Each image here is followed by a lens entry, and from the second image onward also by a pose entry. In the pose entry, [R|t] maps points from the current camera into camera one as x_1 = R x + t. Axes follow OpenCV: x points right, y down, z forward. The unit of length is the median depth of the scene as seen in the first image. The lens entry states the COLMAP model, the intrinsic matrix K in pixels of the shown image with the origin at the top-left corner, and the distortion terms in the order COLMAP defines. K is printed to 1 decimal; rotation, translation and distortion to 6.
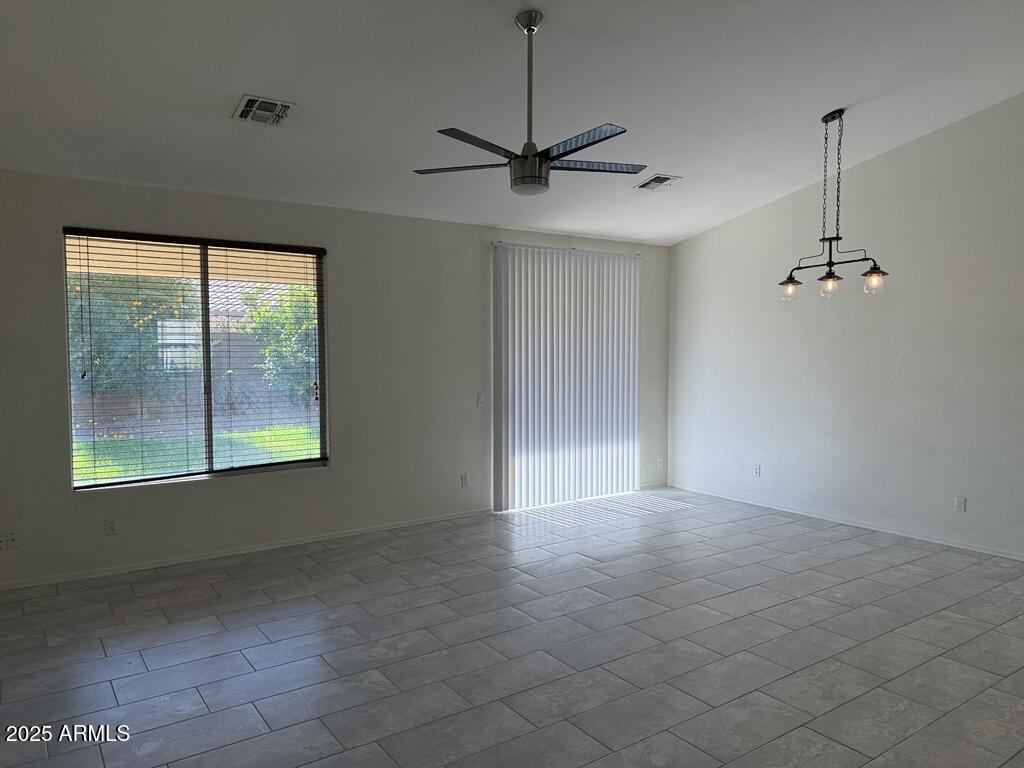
lens RADIAL K [[722.8, 0, 512.0], [0, 722.8, 384.0], [0, 0, 1]] dist [0.053828, -0.076797]
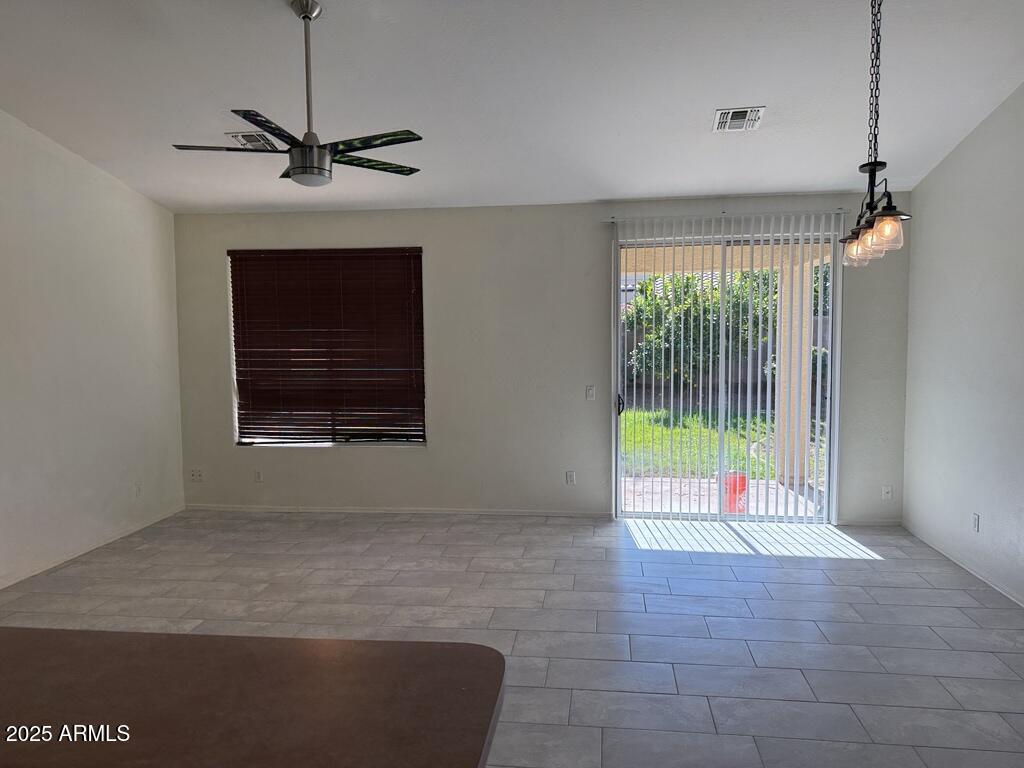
lens RADIAL K [[723.6, 0, 512.0], [0, 723.6, 384.0], [0, 0, 1]] dist [0.009074, -0.001762]
pose [[0.741031, 0.041546, -0.670185, 0.667747], [-0.023210, 0.999072, 0.036270, -0.026914], [0.671070, -0.011322, 0.741307, 0.340219]]
